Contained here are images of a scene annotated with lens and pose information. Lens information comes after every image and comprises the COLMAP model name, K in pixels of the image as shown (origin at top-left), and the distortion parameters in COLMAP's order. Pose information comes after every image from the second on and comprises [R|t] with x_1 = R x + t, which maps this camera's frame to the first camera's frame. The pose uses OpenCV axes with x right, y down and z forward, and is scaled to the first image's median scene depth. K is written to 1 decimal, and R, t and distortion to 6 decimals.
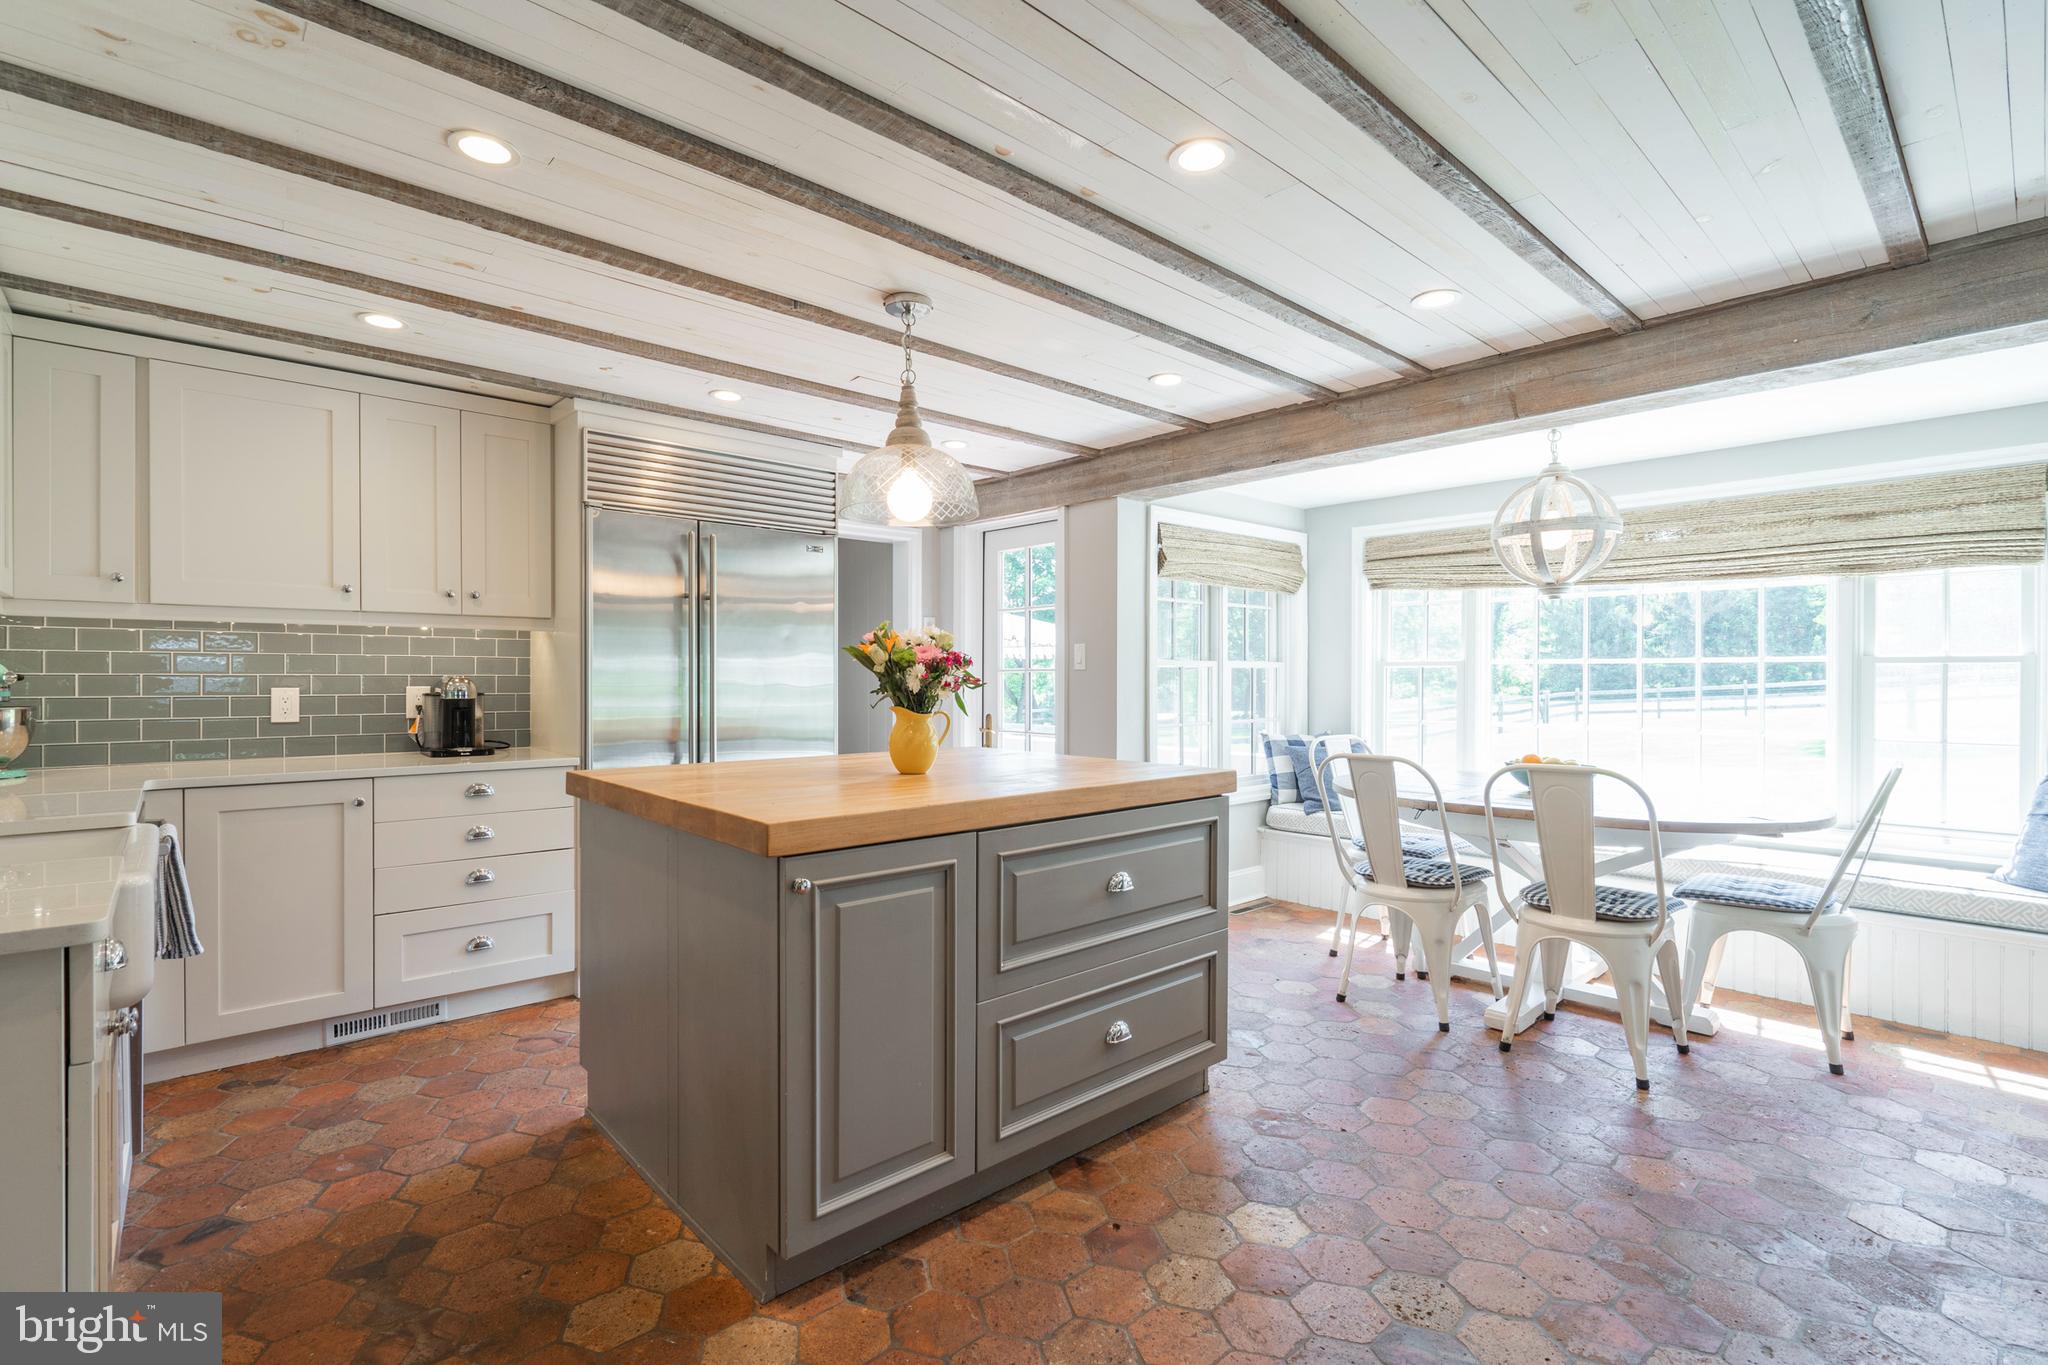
lens RADIAL K [[944.5, 0, 1010.8], [0, 944.5, 688.6], [0, 0, 1]] dist [-0.004884, 0.001708]
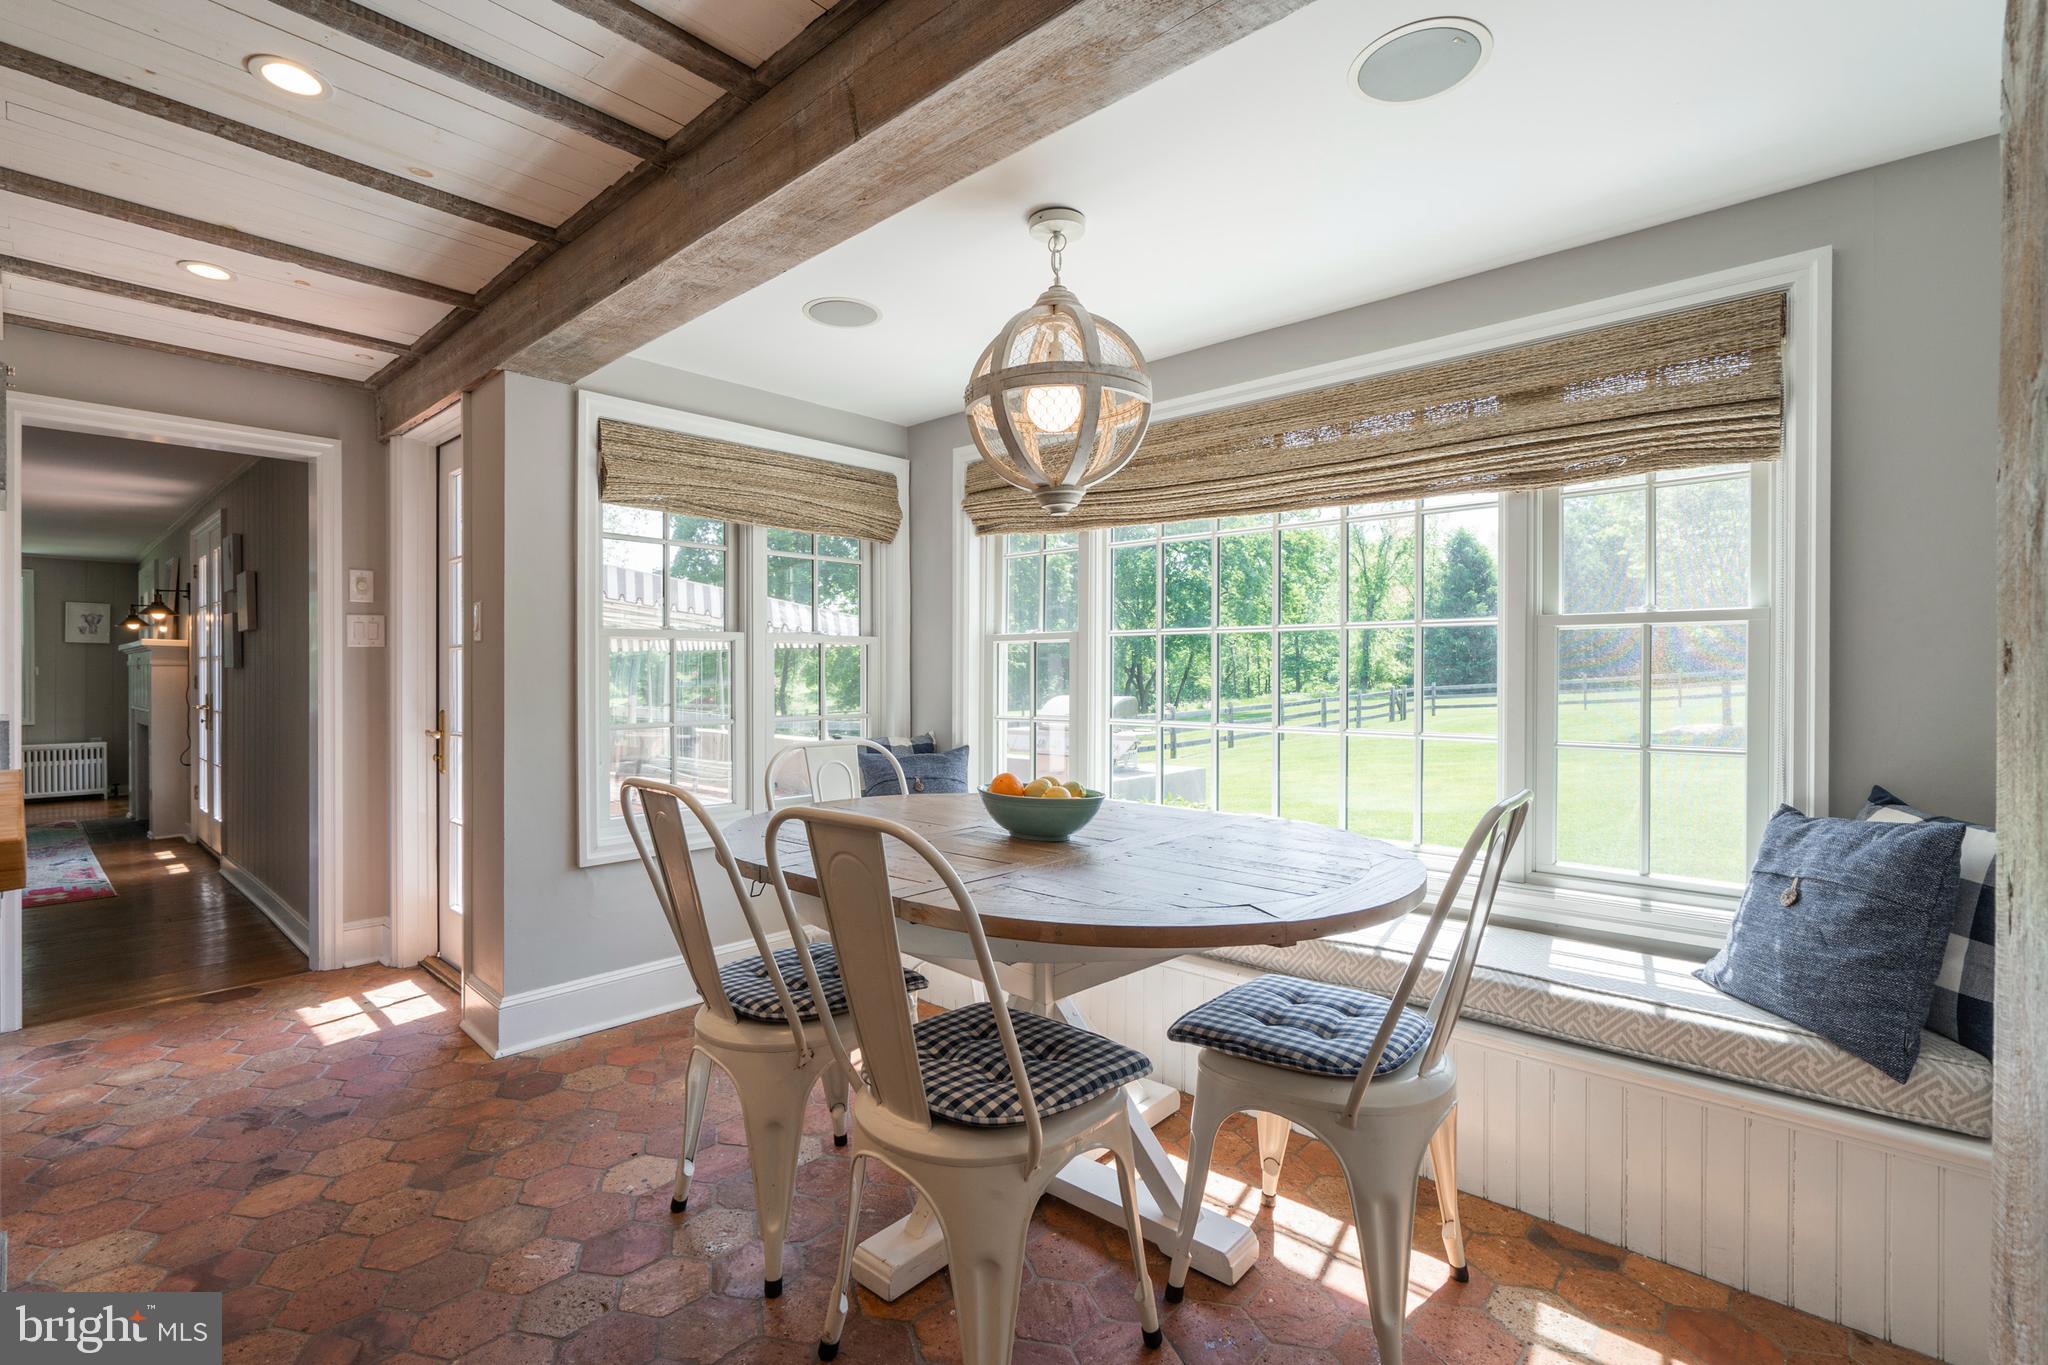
lens RADIAL K [[944.5, 0, 1033.9], [0, 944.5, 686.3], [0, 0, 1]] dist [-0.004884, 0.001708]
pose [[0.993281, -0.000391, 0.115723, 0.482085], [0.000136, 0.999998, 0.002217, 0.012711], [-0.115724, -0.002187, 0.993279, 0.395624]]
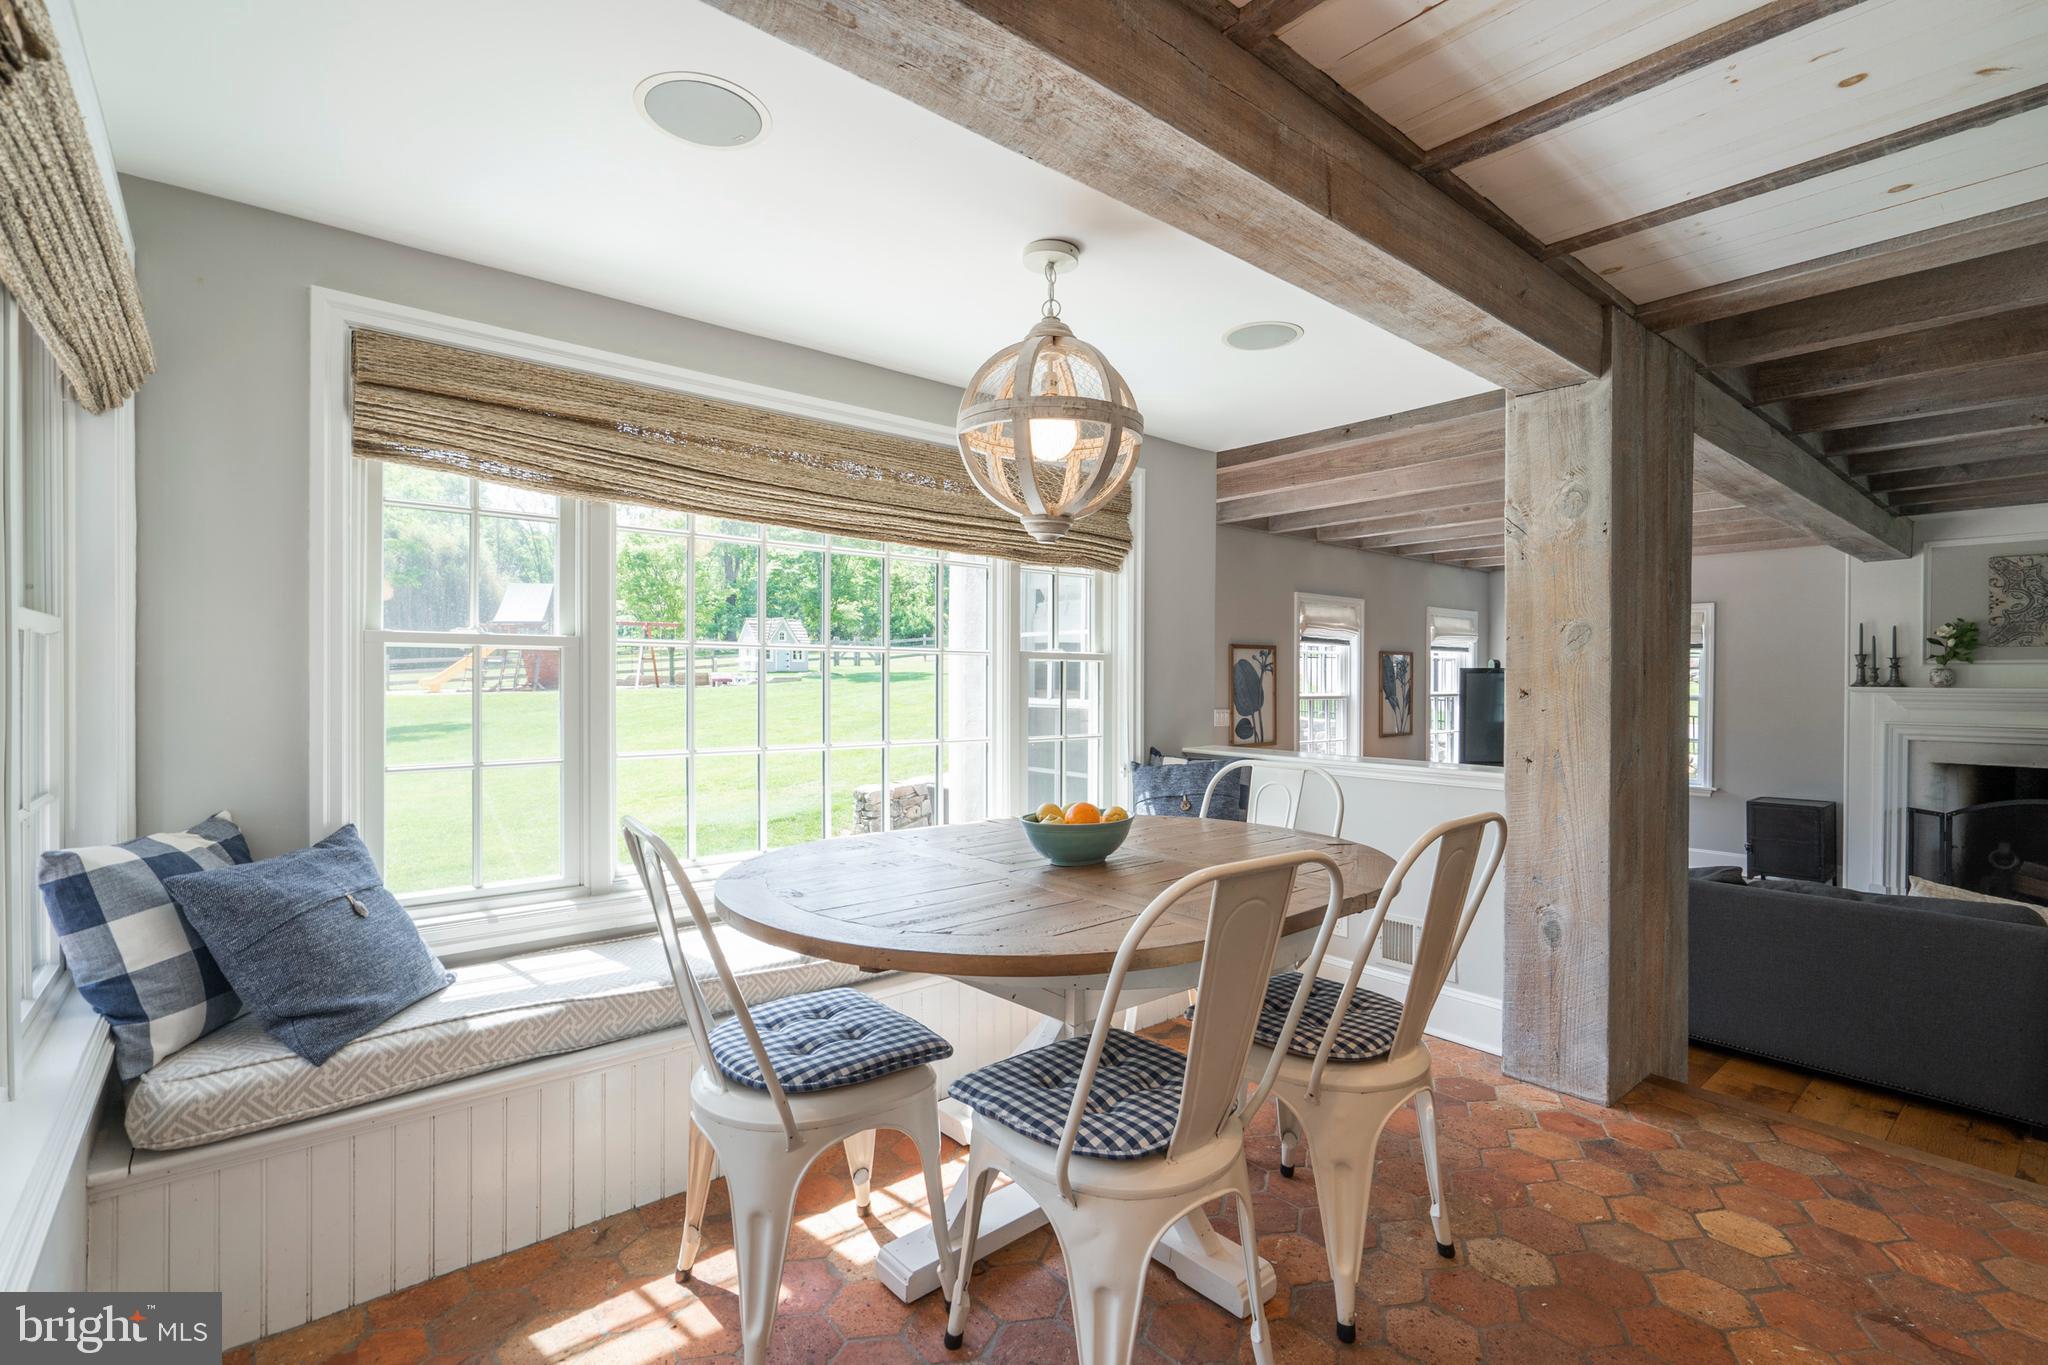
lens RADIAL K [[944.5, 0, 1022.1], [0, 944.5, 674.3], [0, 0, 1]] dist [-0.004884, 0.001708]
pose [[0.006453, 0.015612, 0.999857, -0.035920], [0.015713, 0.999753, -0.015712, 0.002730], [-0.999856, 0.015813, 0.006206, 0.999842]]
